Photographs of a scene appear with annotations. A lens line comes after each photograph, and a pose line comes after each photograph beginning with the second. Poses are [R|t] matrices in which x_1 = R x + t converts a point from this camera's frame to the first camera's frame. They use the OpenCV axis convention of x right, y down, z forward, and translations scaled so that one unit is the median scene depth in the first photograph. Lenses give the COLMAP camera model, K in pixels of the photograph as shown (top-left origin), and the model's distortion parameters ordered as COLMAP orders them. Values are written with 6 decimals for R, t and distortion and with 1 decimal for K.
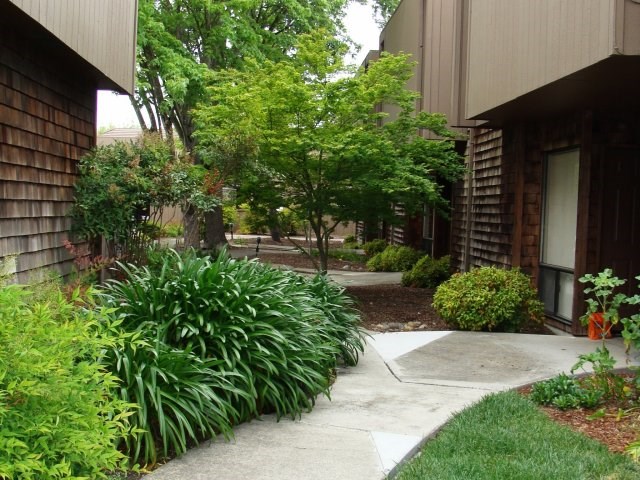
lens RADIAL K [[946.5, 0, 320.0], [0, 946.5, 240.0], [0, 0, 1]] dist [-0.223953, 0.539297]
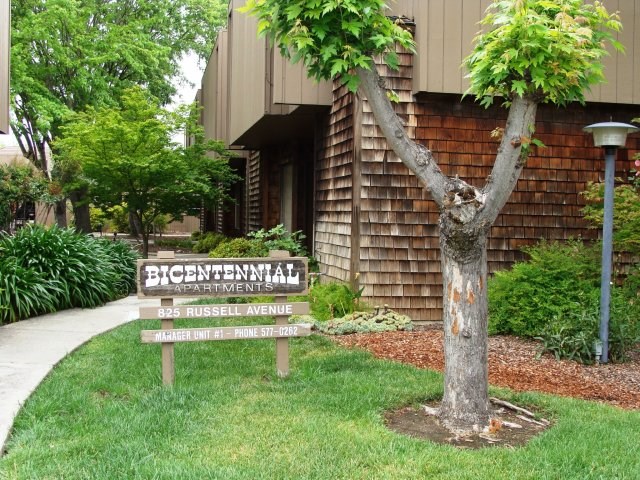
lens RADIAL K [[827.8, 0, 310.7], [0, 827.8, 239.4], [0, 0, 1]] dist [-0.126371, 0.115748]
pose [[0.990130, -0.025342, 0.137844, 0.180929], [0.025546, 0.999674, 0.000287, 0.057355], [-0.137806, 0.003237, 0.990454, -0.700582]]
